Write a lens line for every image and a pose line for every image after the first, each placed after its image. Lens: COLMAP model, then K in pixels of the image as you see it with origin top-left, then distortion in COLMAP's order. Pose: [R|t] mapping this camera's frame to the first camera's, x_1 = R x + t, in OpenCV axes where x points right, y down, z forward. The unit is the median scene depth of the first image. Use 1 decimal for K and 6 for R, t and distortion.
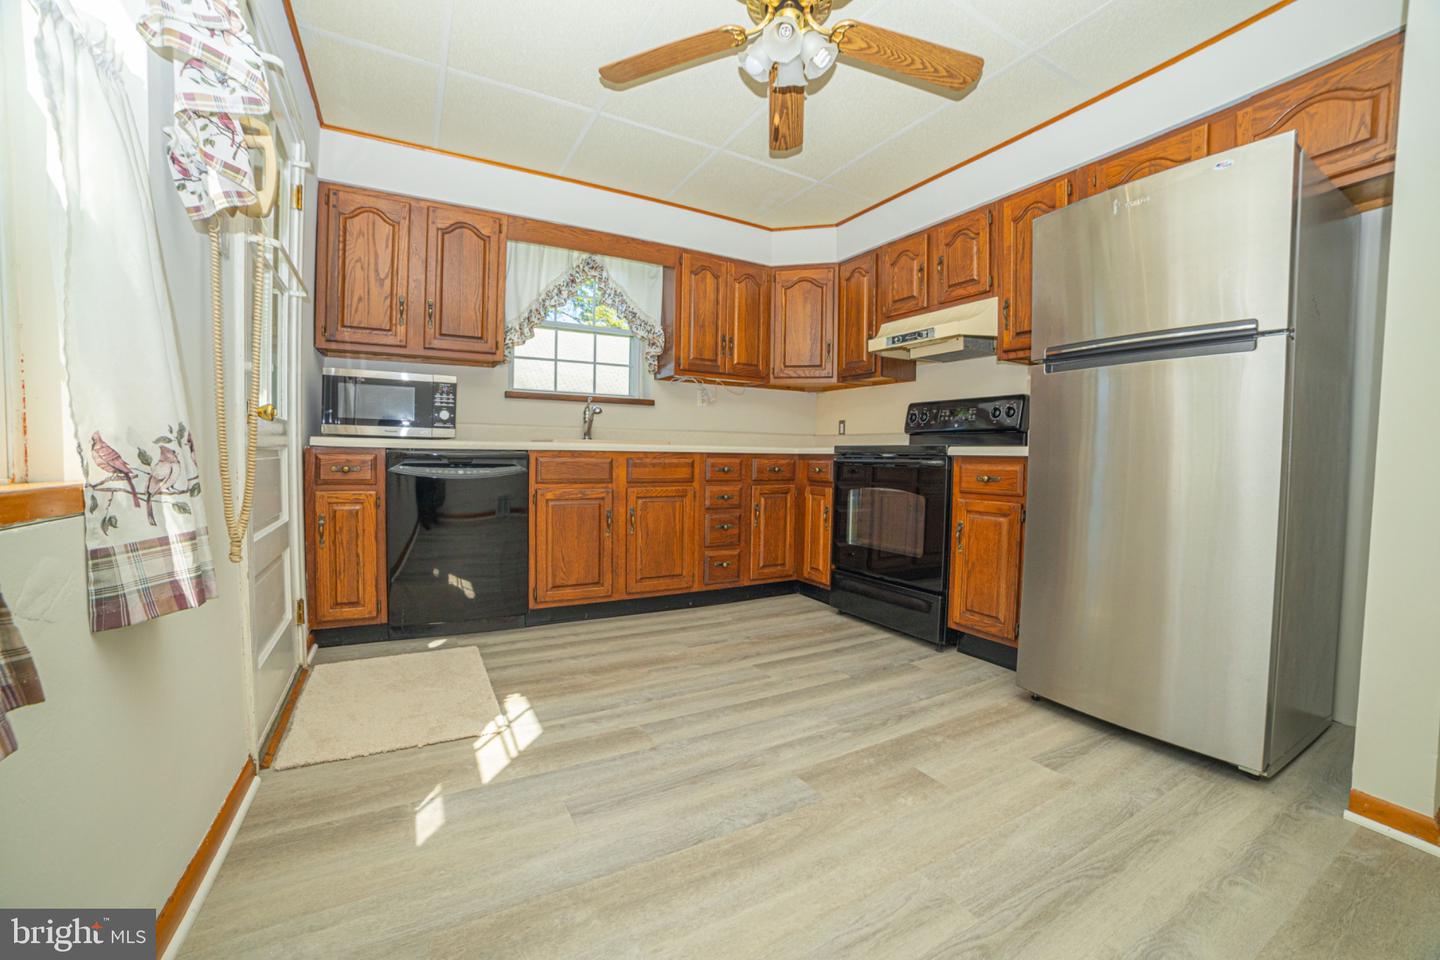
lens RADIAL K [[575.1, 0, 727.2], [0, 575.1, 475.0], [0, 0, 1]] dist [-0.111130, 0.038494]
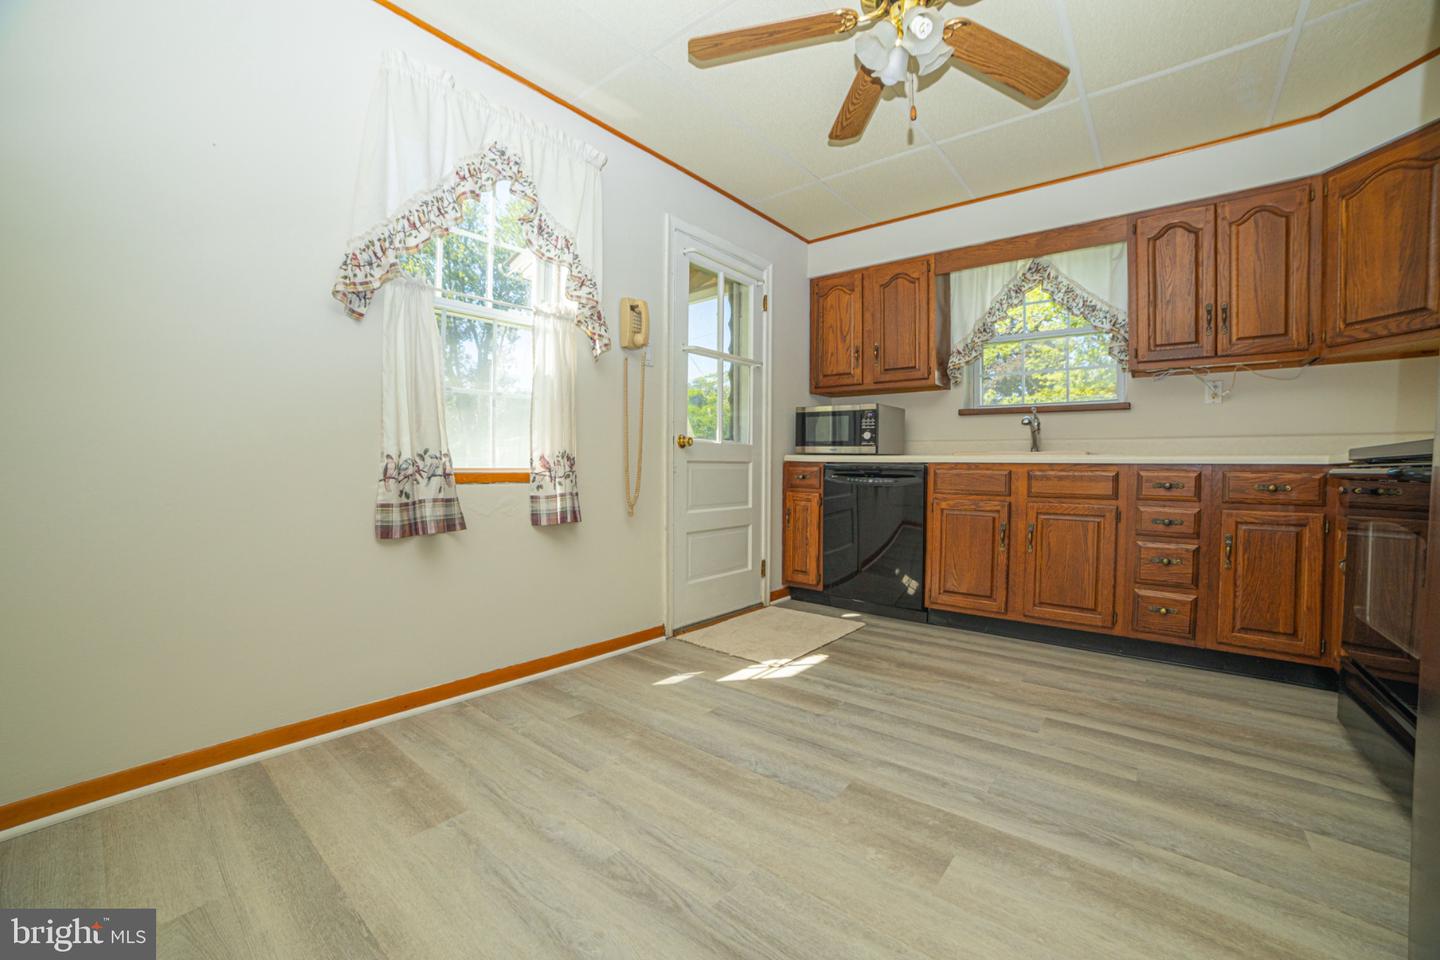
lens RADIAL K [[575.1, 0, 727.2], [0, 575.1, 475.0], [0, 0, 1]] dist [-0.111130, 0.038494]
pose [[0.362407, 0.002630, -0.932016, 0.603379], [-0.036977, 0.999249, -0.011558, 0.008187], [0.931286, 0.038652, 0.362232, 0.260080]]
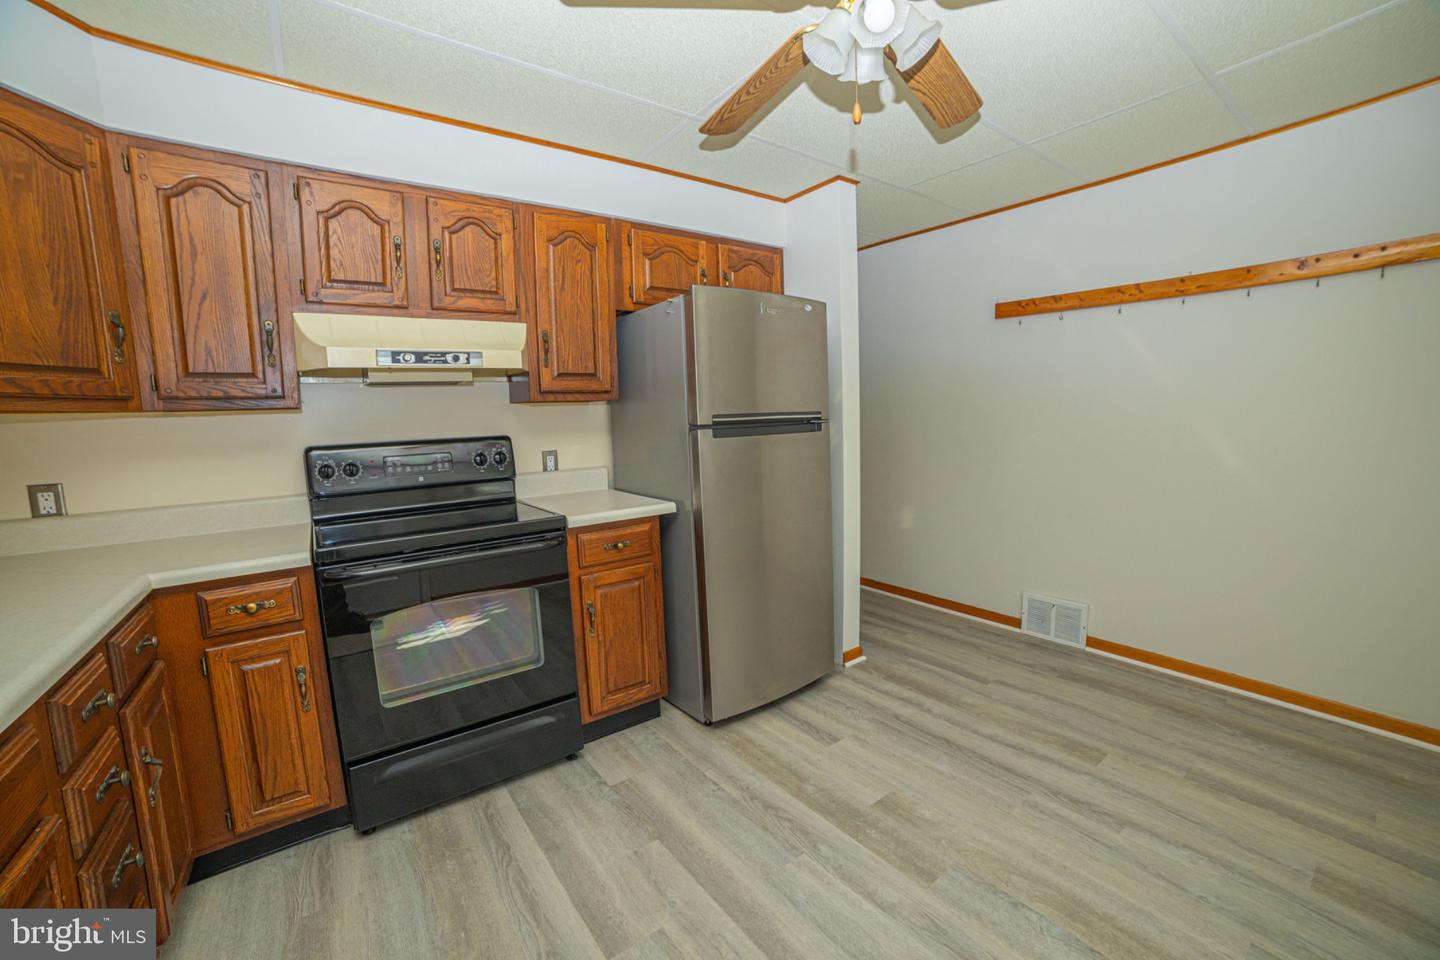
lens RADIAL K [[575.1, 0, 727.2], [0, 575.1, 475.0], [0, 0, 1]] dist [-0.111130, 0.038494]
pose [[-0.122444, -0.124709, 0.984609, -0.430959], [0.060006, 0.989329, 0.132769, -0.207698], [-0.990660, 0.075339, -0.113654, 0.885752]]
